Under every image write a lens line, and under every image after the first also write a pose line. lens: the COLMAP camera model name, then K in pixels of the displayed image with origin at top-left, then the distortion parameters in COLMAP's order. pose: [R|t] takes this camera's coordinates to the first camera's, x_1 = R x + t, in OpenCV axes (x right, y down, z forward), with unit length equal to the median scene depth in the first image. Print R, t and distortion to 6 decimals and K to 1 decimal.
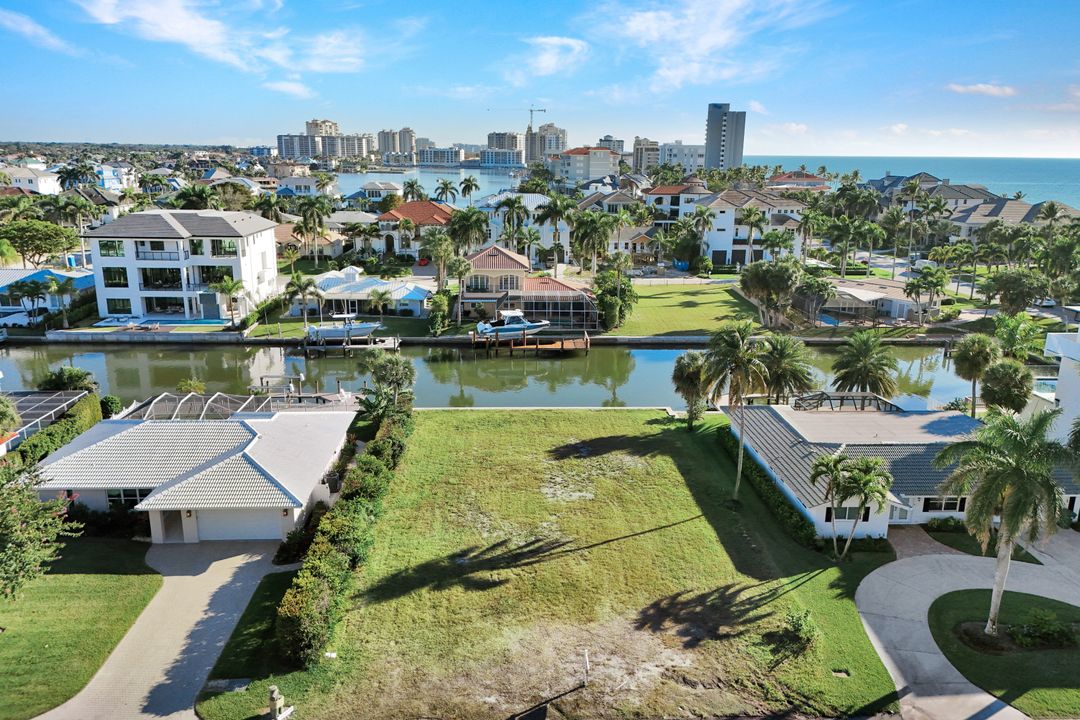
lens RADIAL K [[801.5, 0, 540.0], [0, 801.5, 360.0], [0, 0, 1]] dist [0.063136, -0.068564]
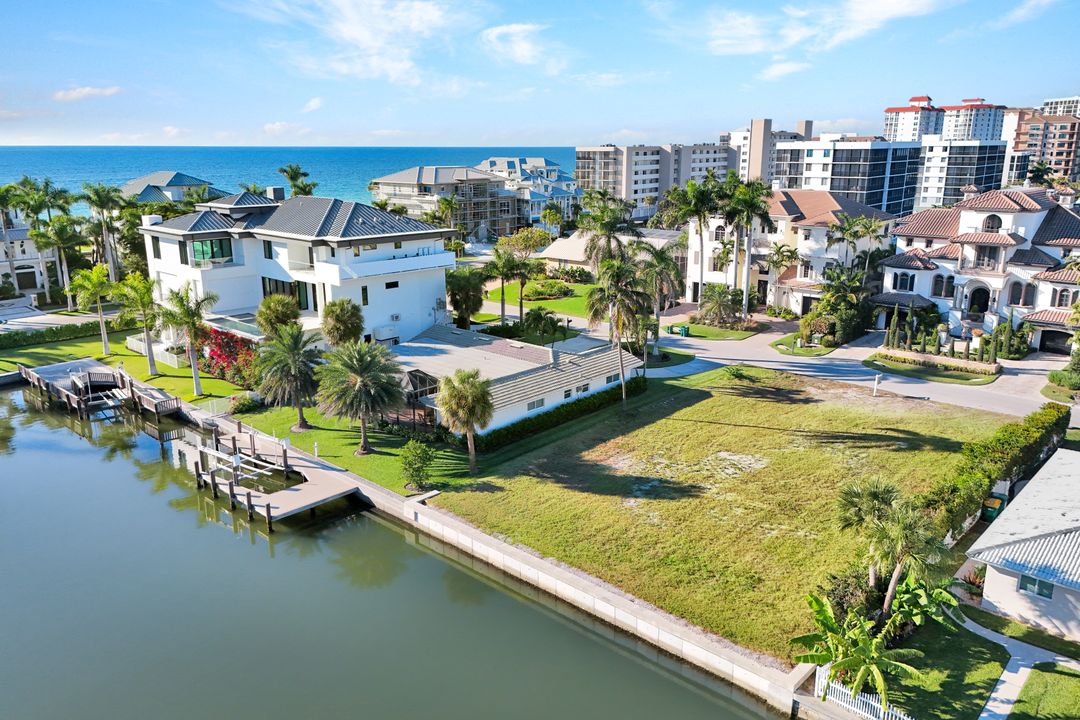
lens RADIAL K [[801.5, 0, 540.0], [0, 801.5, 360.0], [0, 0, 1]] dist [0.063136, -0.068564]
pose [[-0.698038, -0.187885, 0.690972, -0.244890], [0.178982, 0.888552, 0.422422, -0.215980], [-0.693331, 0.418538, -0.586616, 0.929663]]
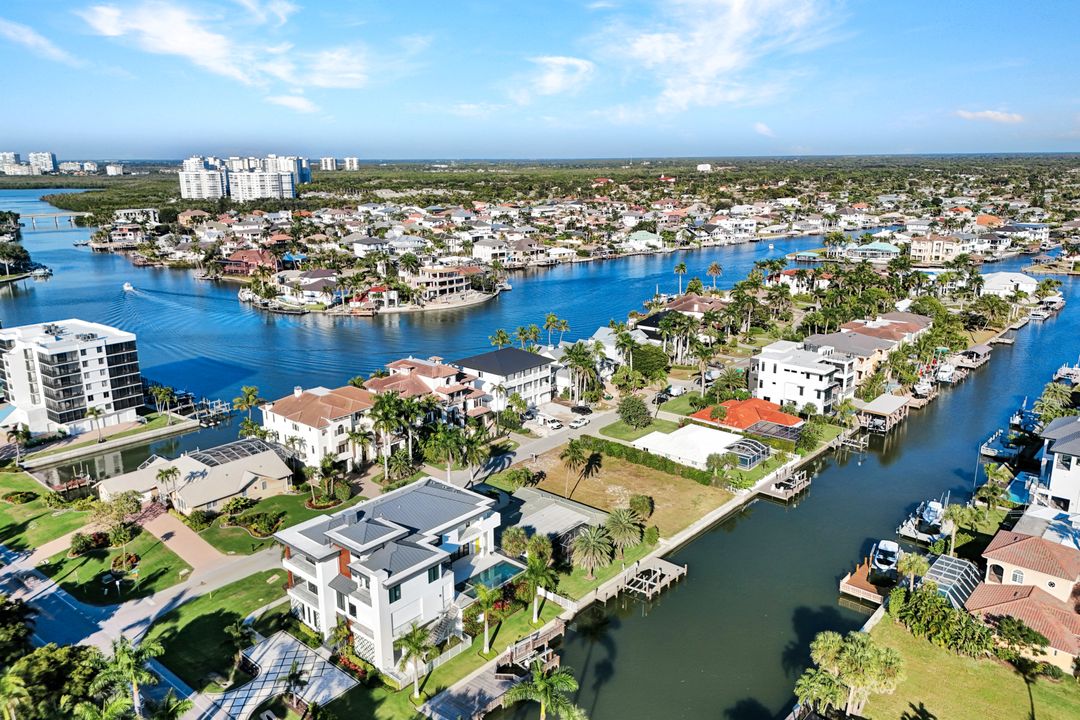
lens RADIAL K [[797.7, 0, 541.2], [0, 797.7, 349.4], [0, 0, 1]] dist [0.122185, -0.160548]
pose [[-0.691278, 0.164488, -0.703618, 1.107884], [-0.179529, 0.904117, 0.387740, -0.690586], [0.699931, 0.394356, -0.595466, 1.238926]]
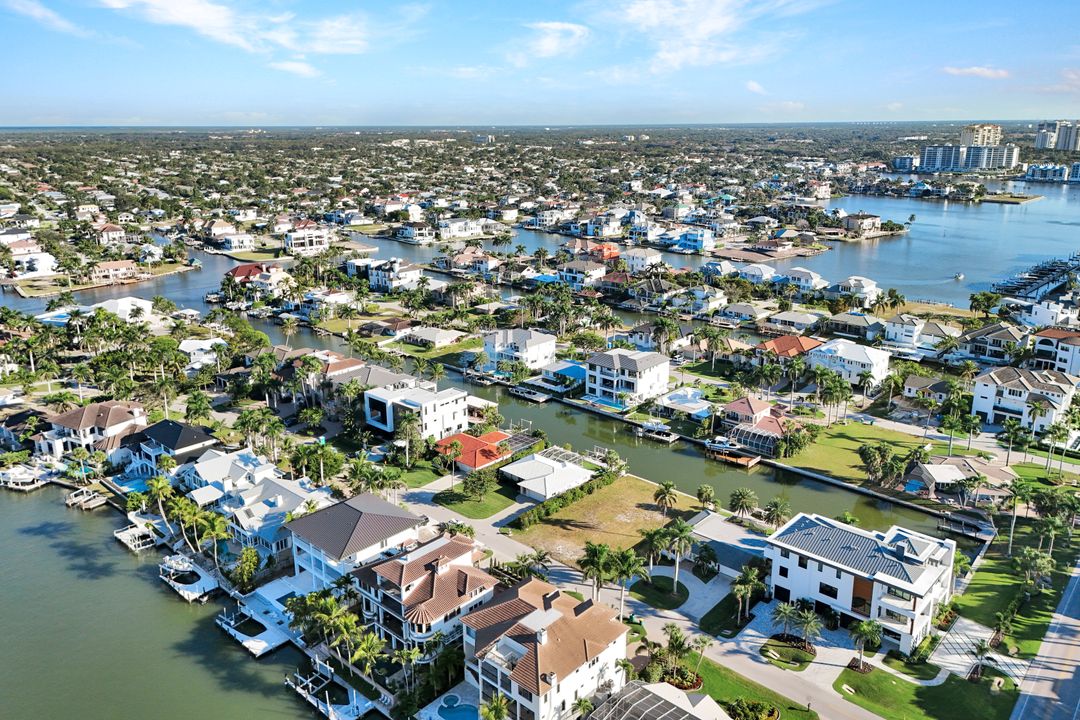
lens RADIAL K [[798.1, 0, 544.0], [0, 798.1, 334.5], [0, 0, 1]] dist [0.100496, -0.118637]
pose [[0.709074, 0.166545, -0.685184, 1.032734], [-0.163850, 0.984026, 0.069620, -0.397803], [0.685833, 0.062902, 0.725035, -0.868581]]
